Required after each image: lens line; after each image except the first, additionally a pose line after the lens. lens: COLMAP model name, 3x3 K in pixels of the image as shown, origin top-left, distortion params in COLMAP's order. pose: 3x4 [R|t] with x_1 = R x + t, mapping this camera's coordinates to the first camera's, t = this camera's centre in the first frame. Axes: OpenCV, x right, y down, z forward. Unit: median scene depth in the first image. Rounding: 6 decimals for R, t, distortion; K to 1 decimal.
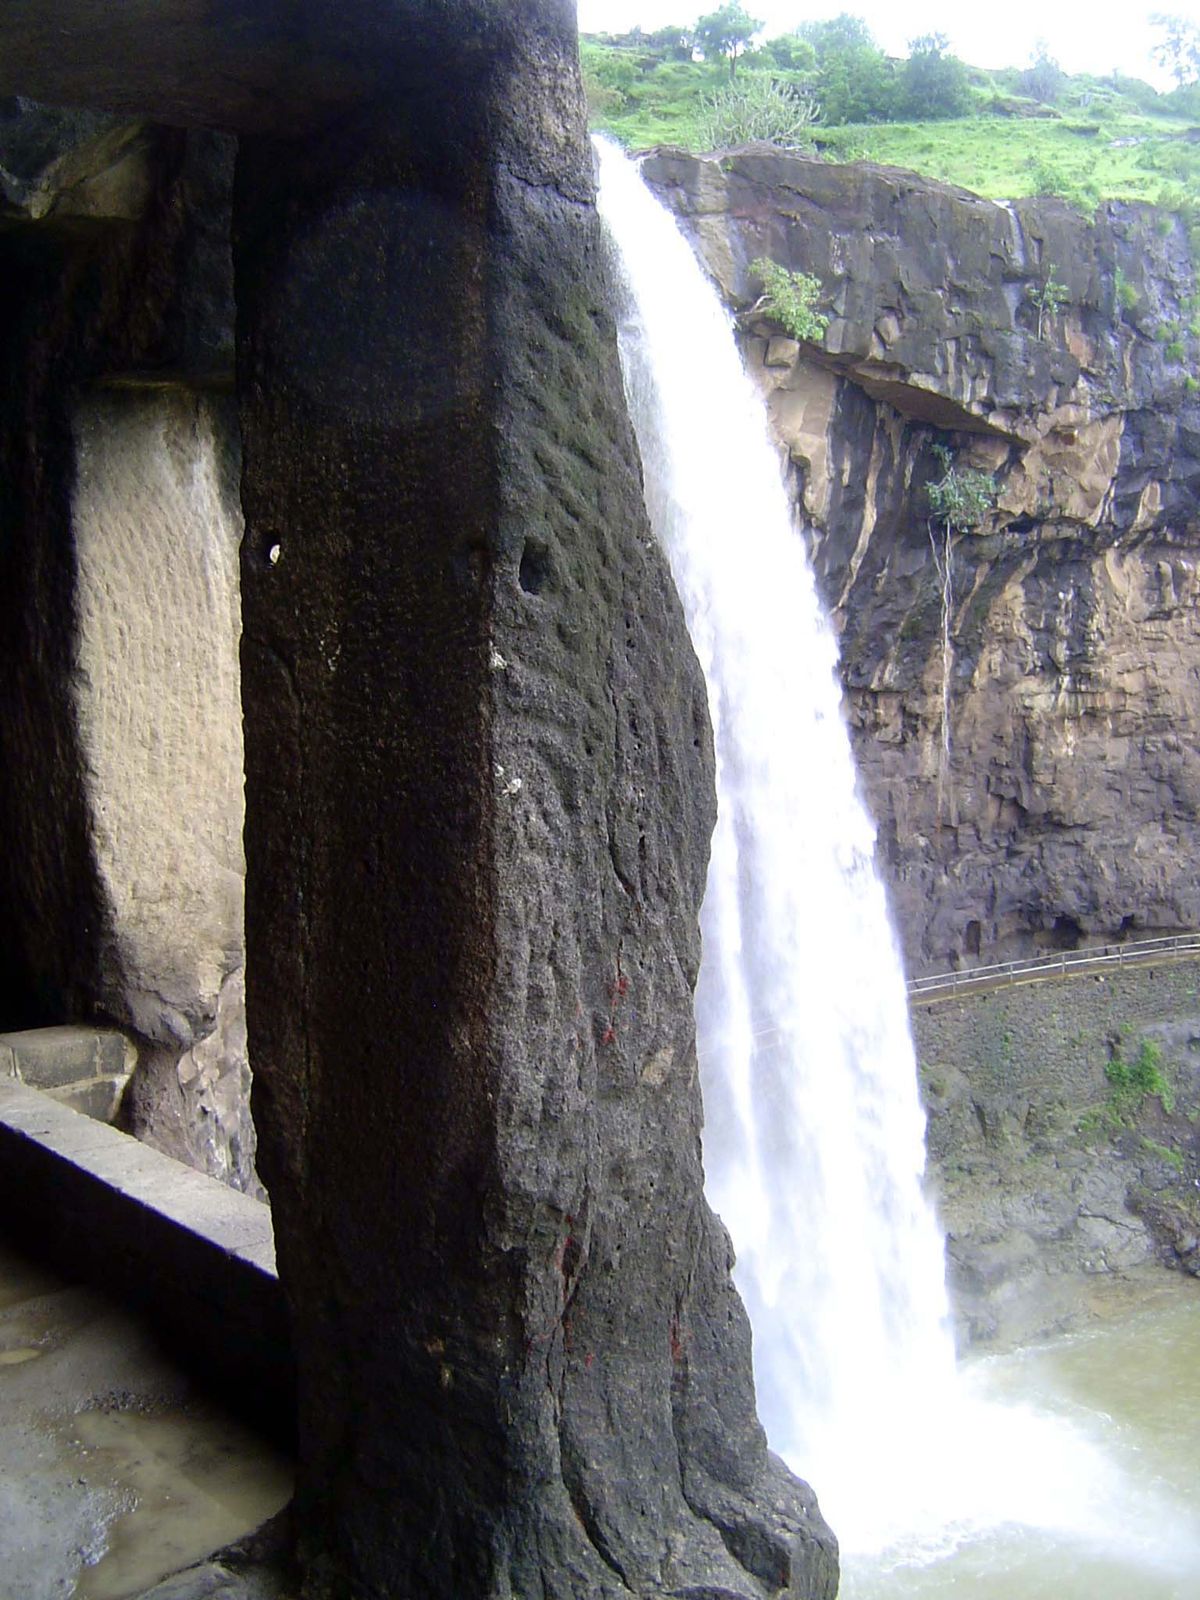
lens RADIAL K [[1829.4, 0, 599.2], [0, 1829.4, 801.4], [0, 0, 1]] dist [-0.132095, 0.000000]
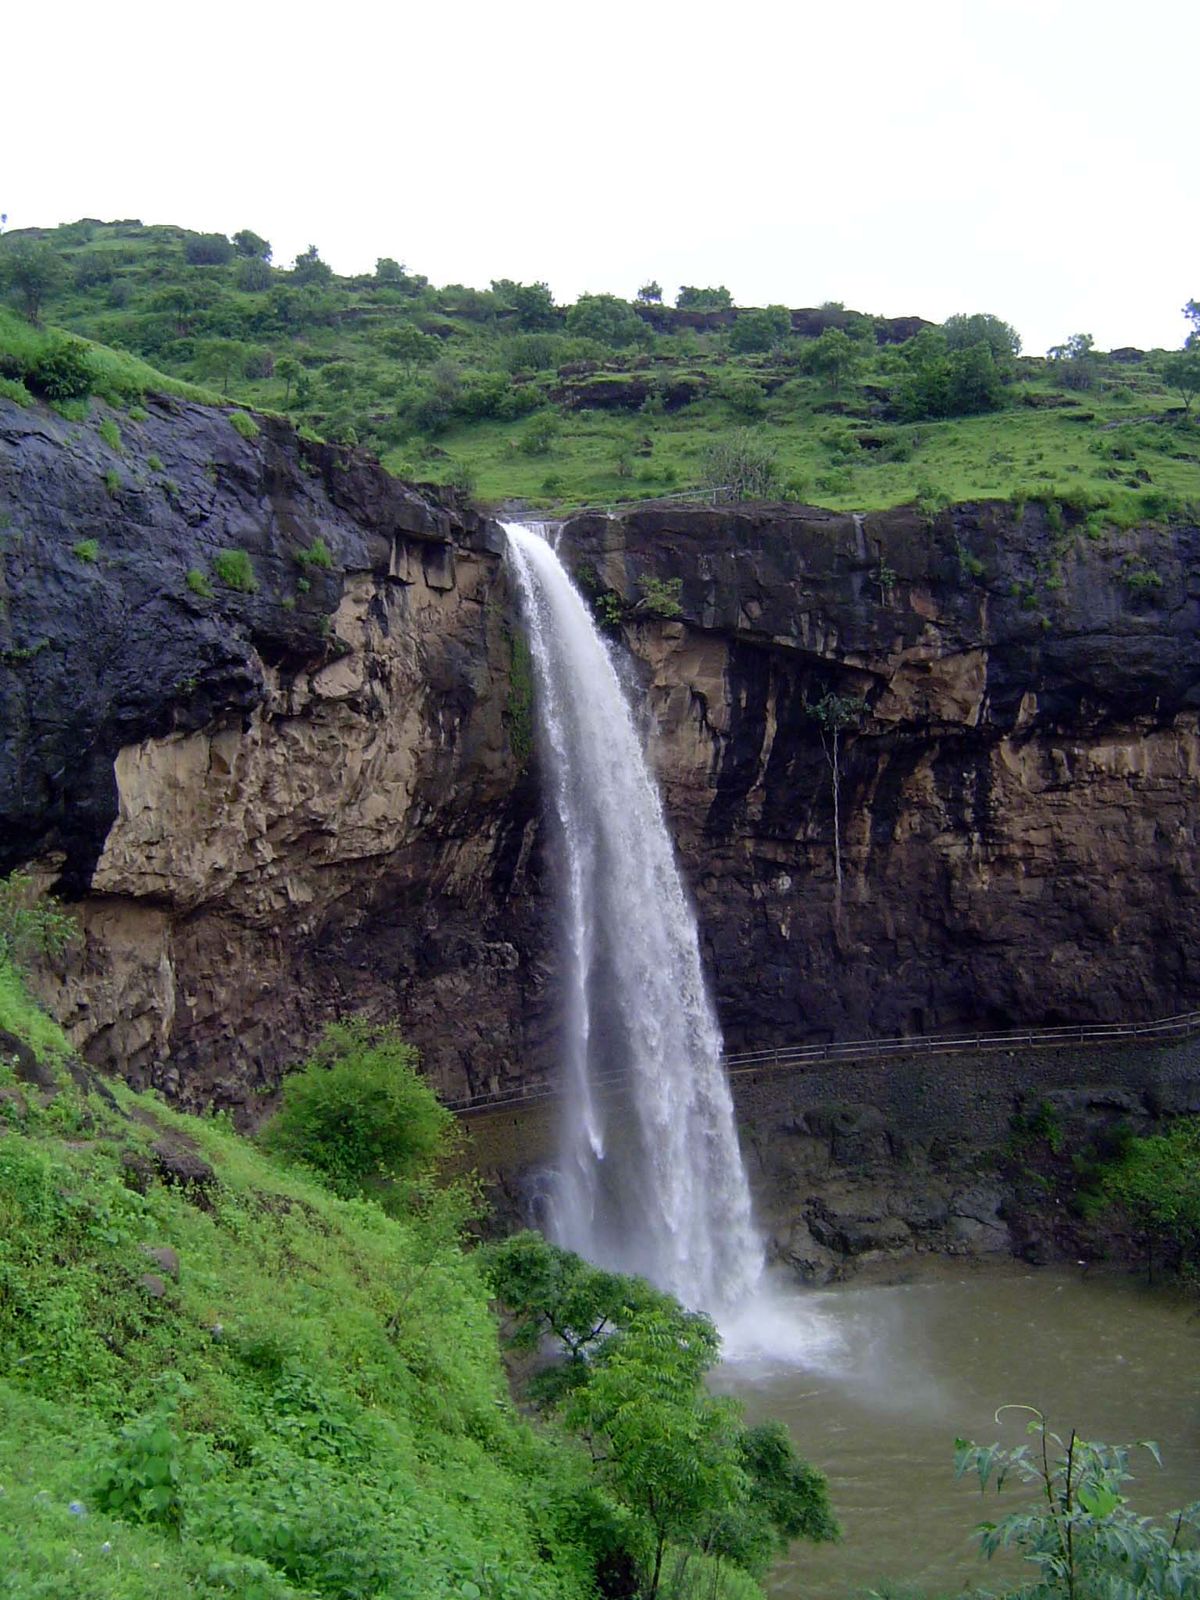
lens RADIAL K [[1829.4, 0, 599.7], [0, 1829.4, 799.3], [0, 0, 1]] dist [-0.132095, 0.000000]
pose [[0.960959, -0.006661, -0.276609, 0.387926], [-0.020357, 0.995299, -0.094689, 0.046476], [0.275939, 0.096623, 0.956306, -0.446121]]
